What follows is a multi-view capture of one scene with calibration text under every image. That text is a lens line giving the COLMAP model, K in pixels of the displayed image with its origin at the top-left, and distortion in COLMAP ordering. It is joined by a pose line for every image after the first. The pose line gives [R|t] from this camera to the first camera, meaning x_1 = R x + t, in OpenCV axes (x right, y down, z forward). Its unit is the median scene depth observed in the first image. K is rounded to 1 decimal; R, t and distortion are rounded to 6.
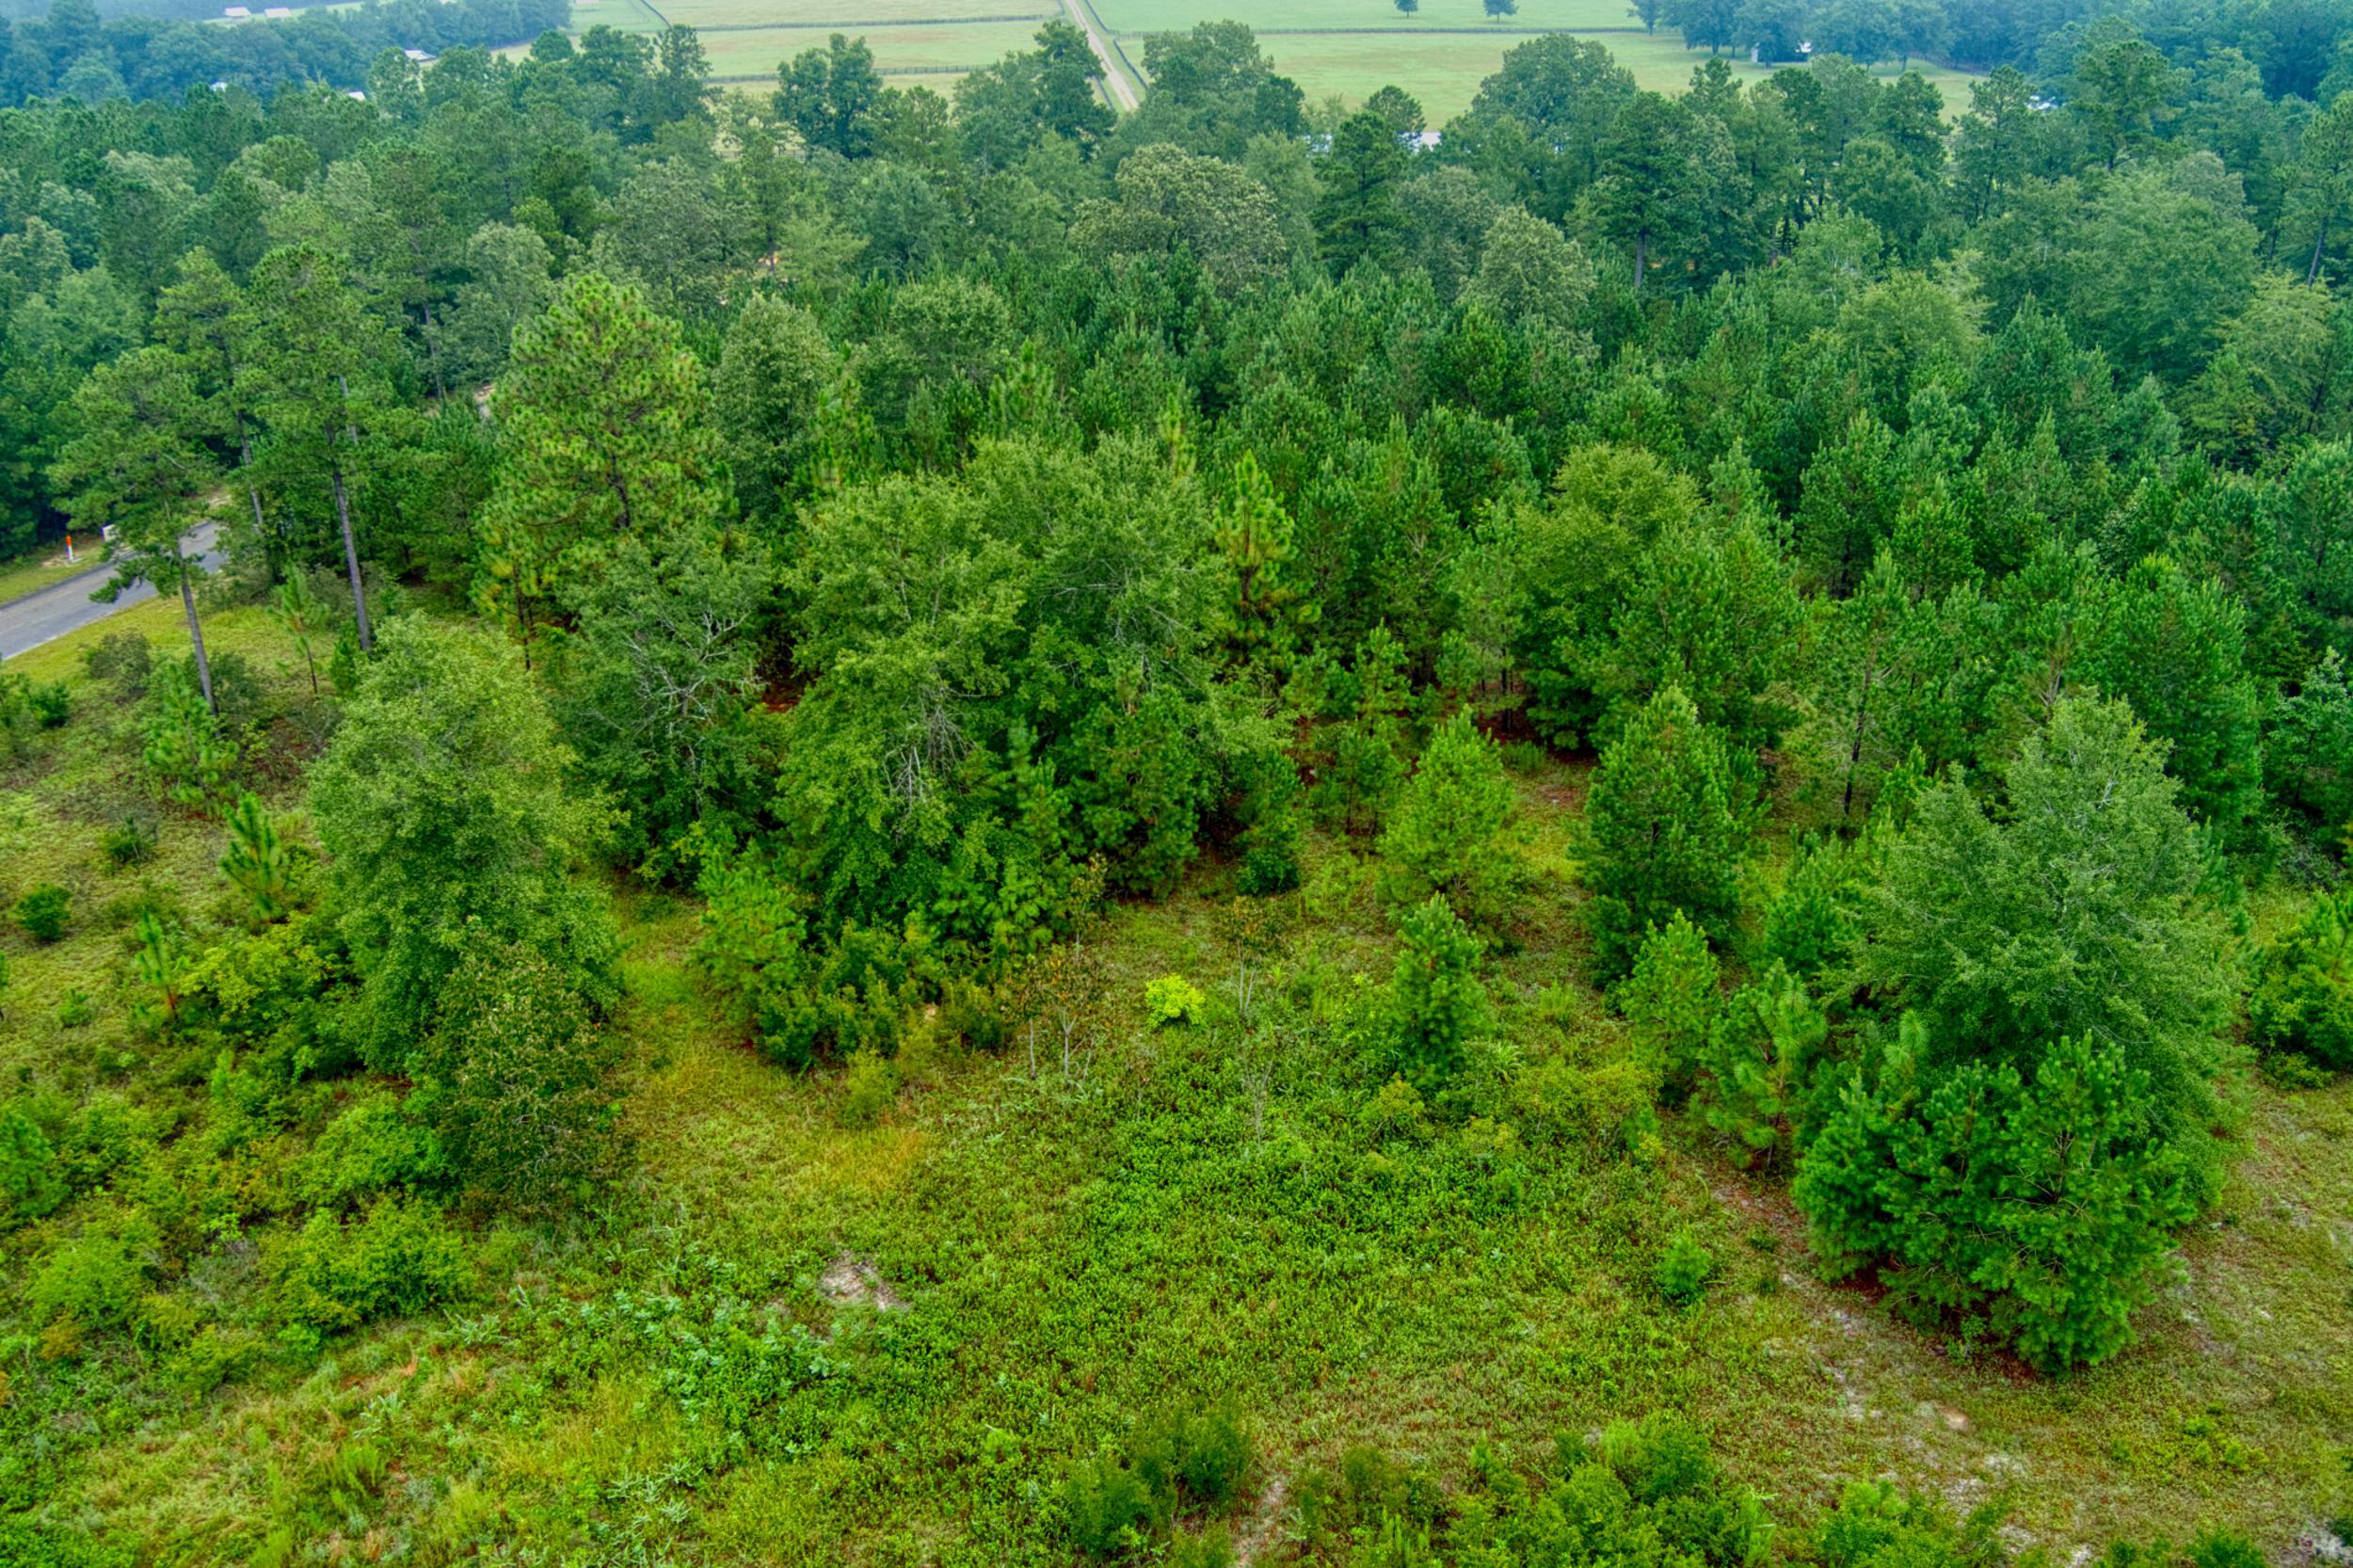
lens RADIAL K [[1947.6, 0, 1176.5], [0, 1947.6, 784.0], [0, 0, 1]] dist [-0.080706, 0.007080]
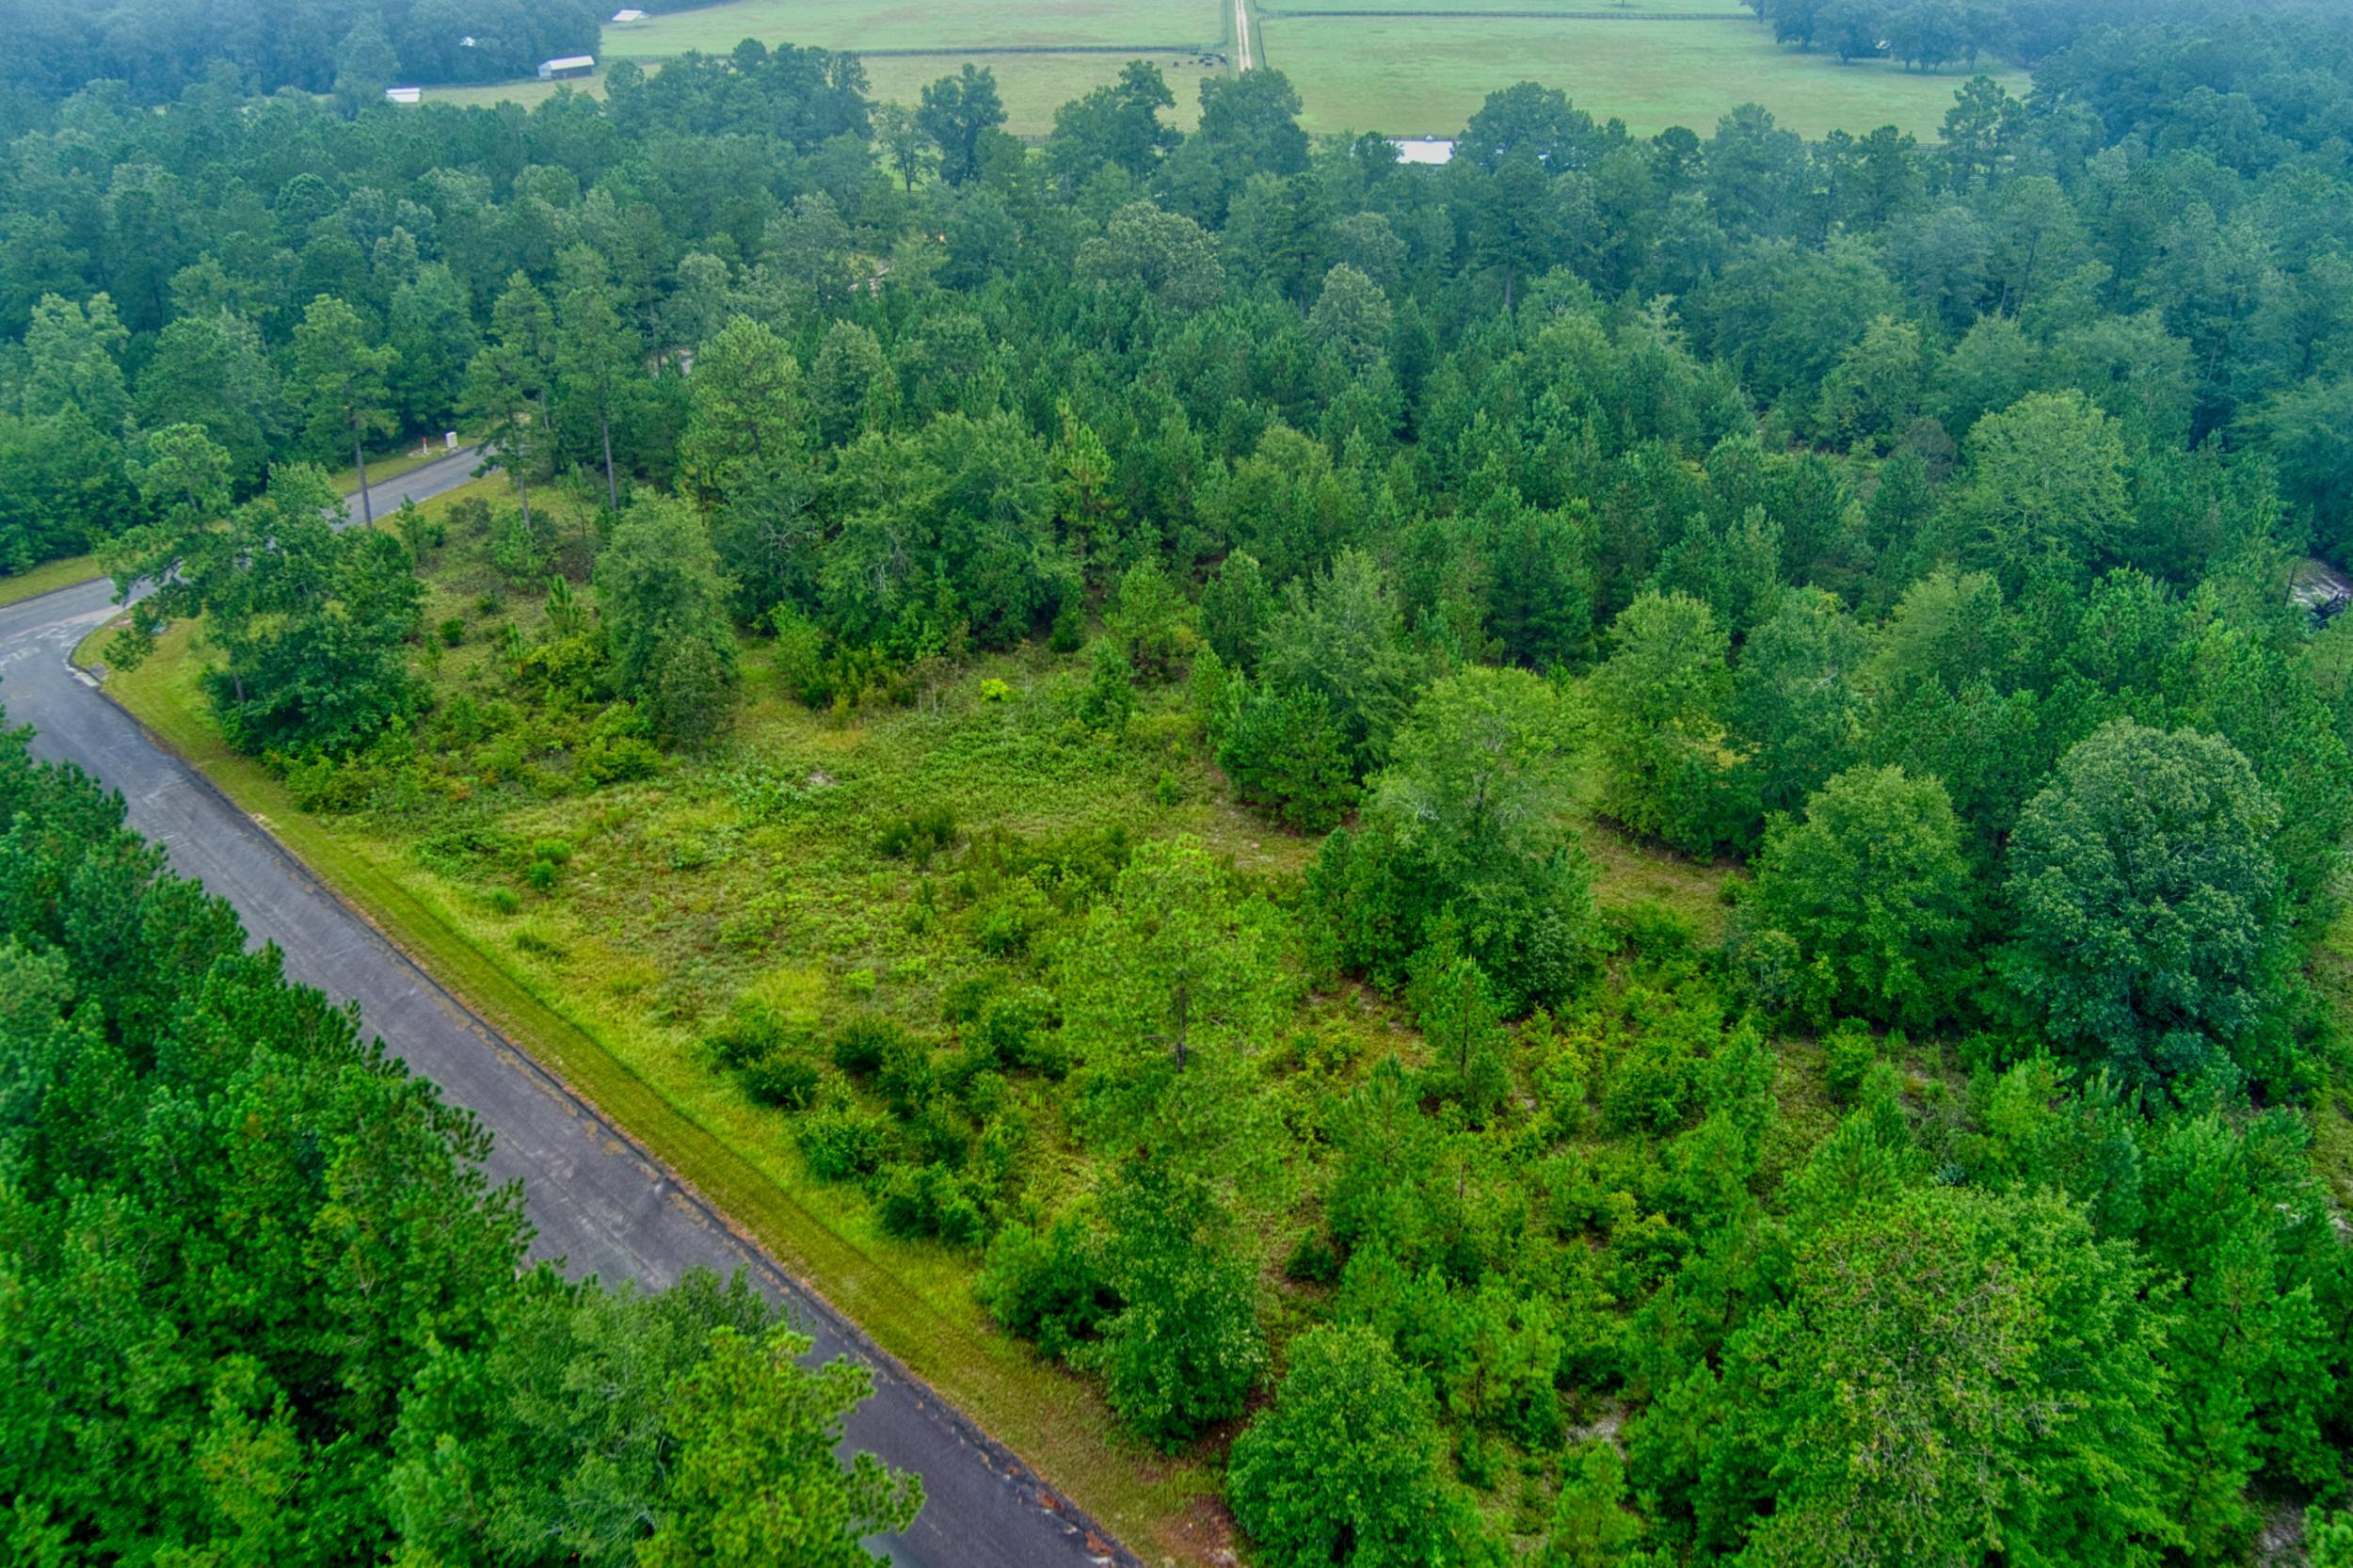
lens RADIAL K [[2010.2, 0, 1176.5], [0, 2010.2, 784.0], [0, 0, 1]] dist [0.001968, -0.004943]
pose [[0.993698, 0.055666, -0.097288, 0.394435], [-0.053131, 0.998182, 0.028457, 0.135895], [0.098695, -0.023108, 0.994849, -1.093349]]
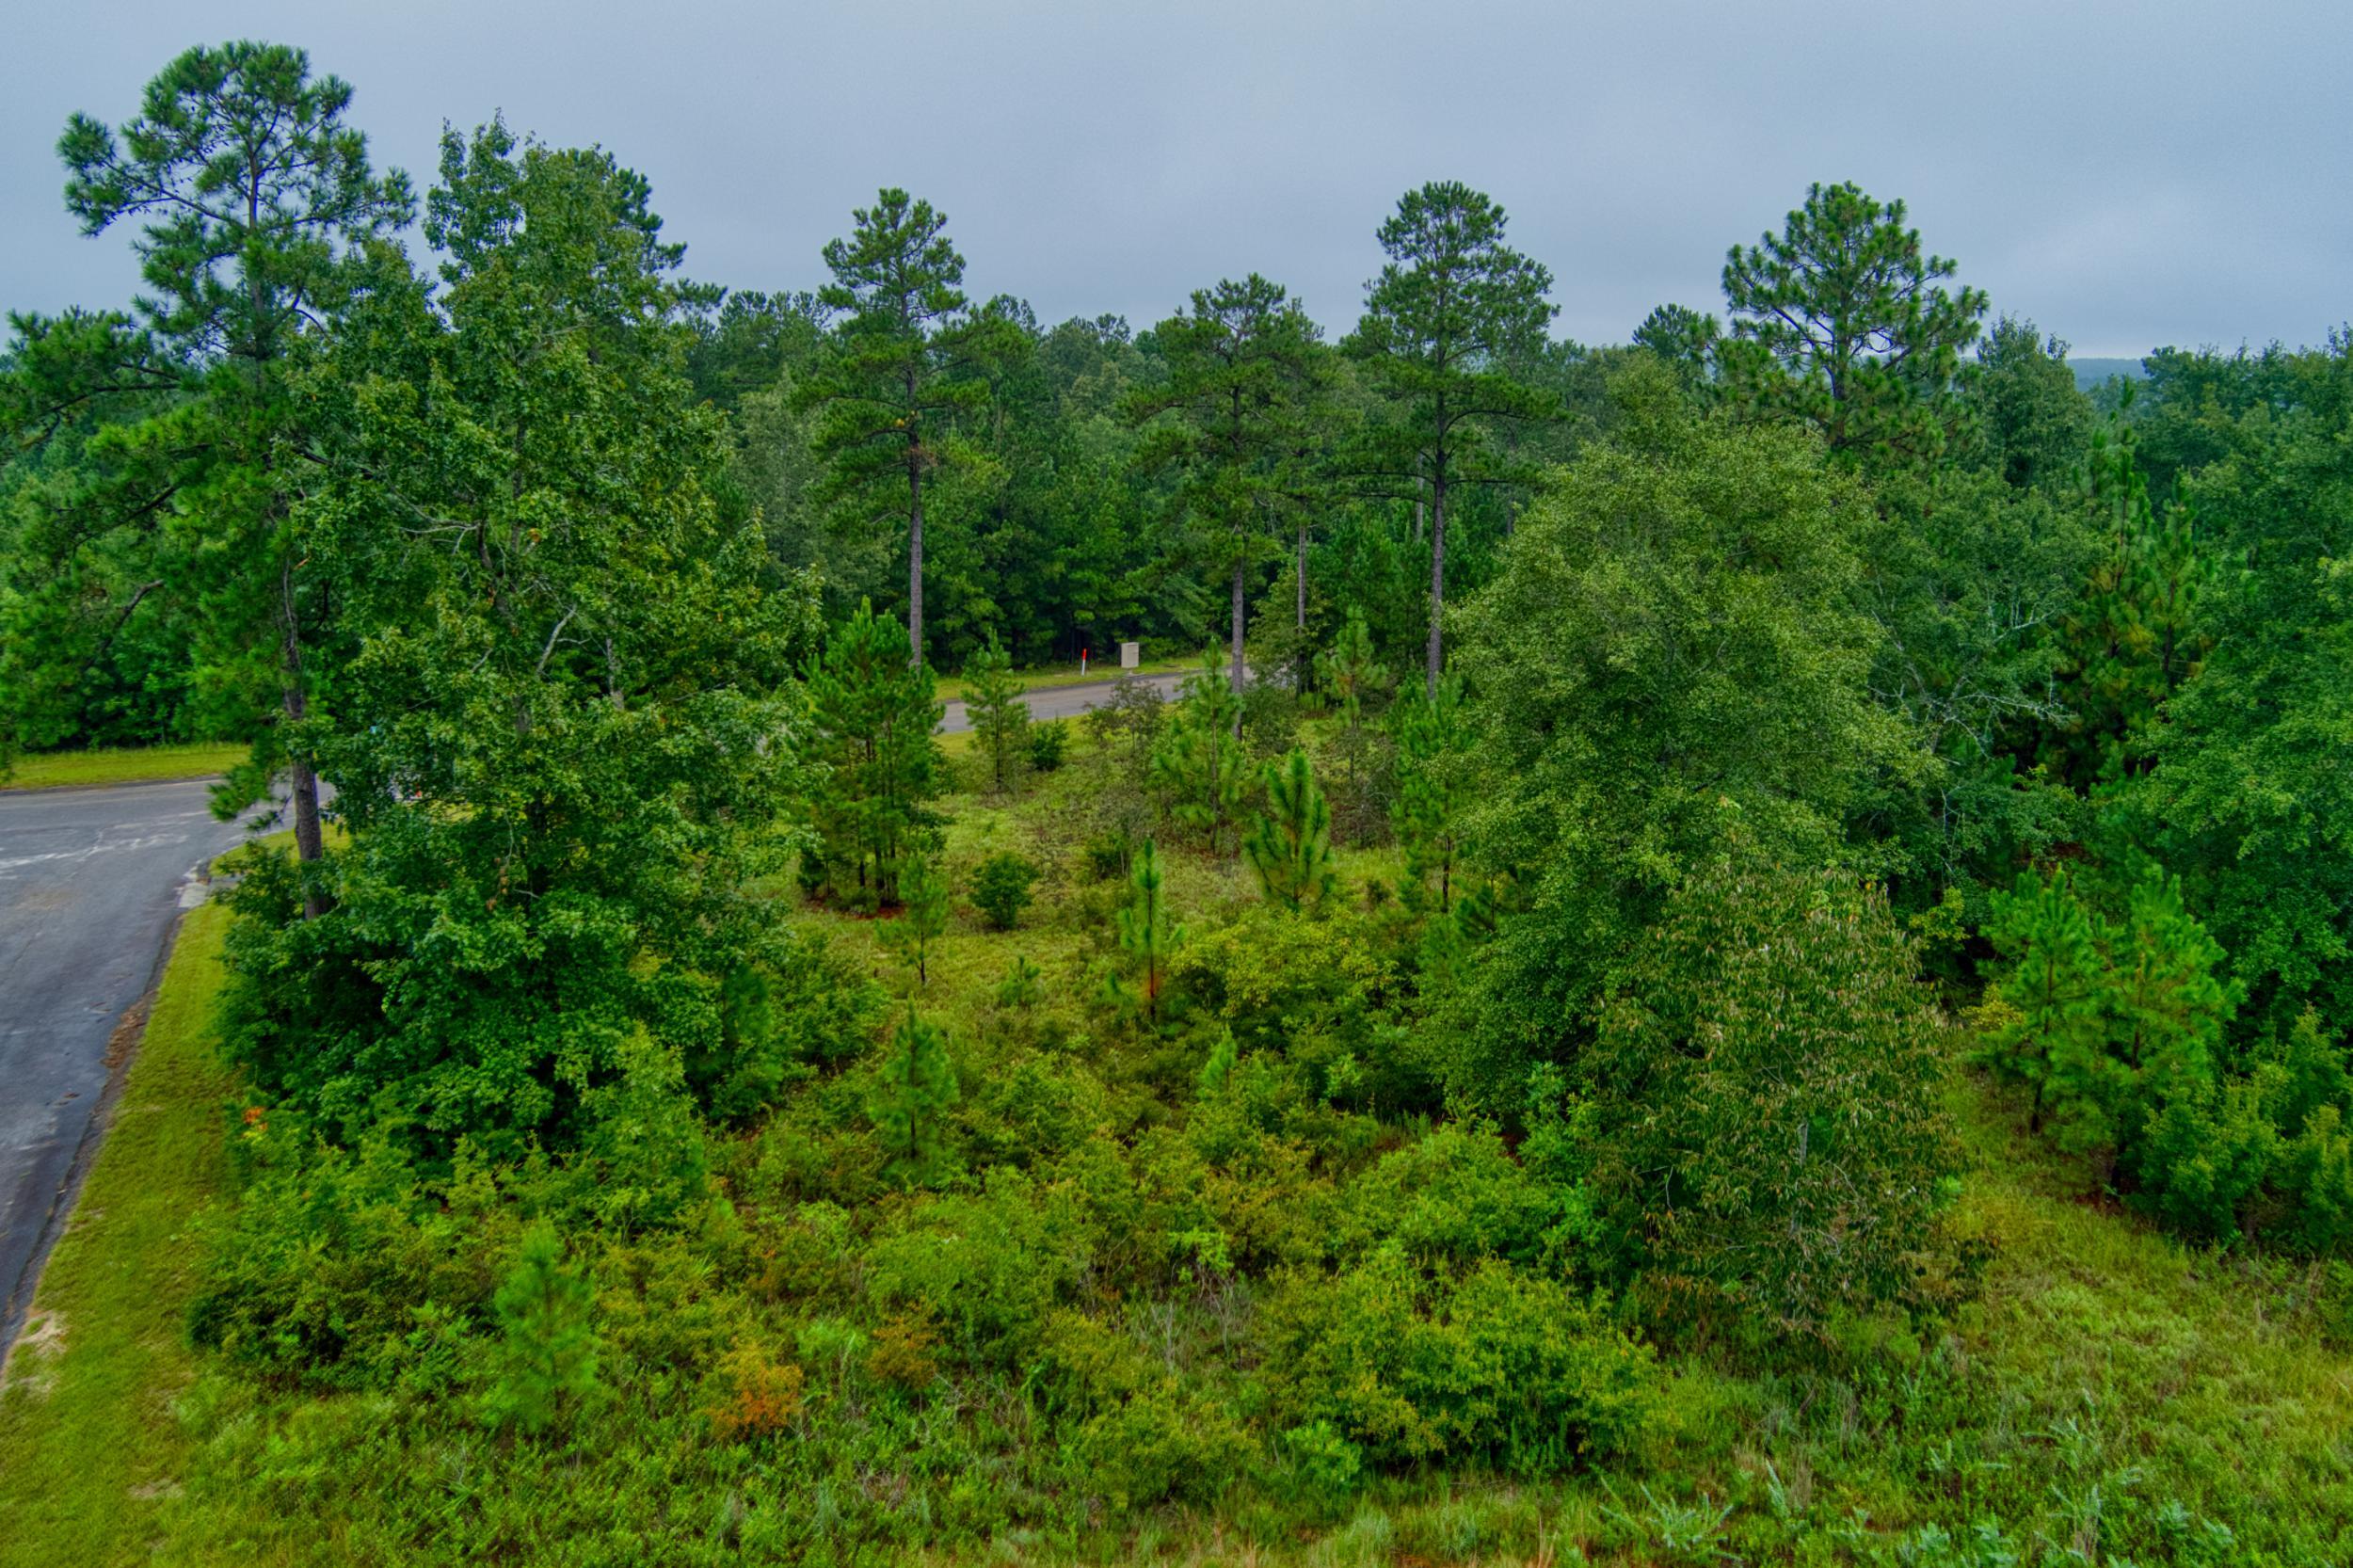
lens RADIAL K [[1956.0, 0, 1176.5], [0, 1956.0, 784.0], [0, 0, 1]] dist [-0.129510, 0.003061]
pose [[0.890352, 0.106592, -0.442620, -0.216853], [-0.208650, 0.959631, -0.188610, 0.168632], [0.404647, 0.260282, 0.876649, 0.370037]]
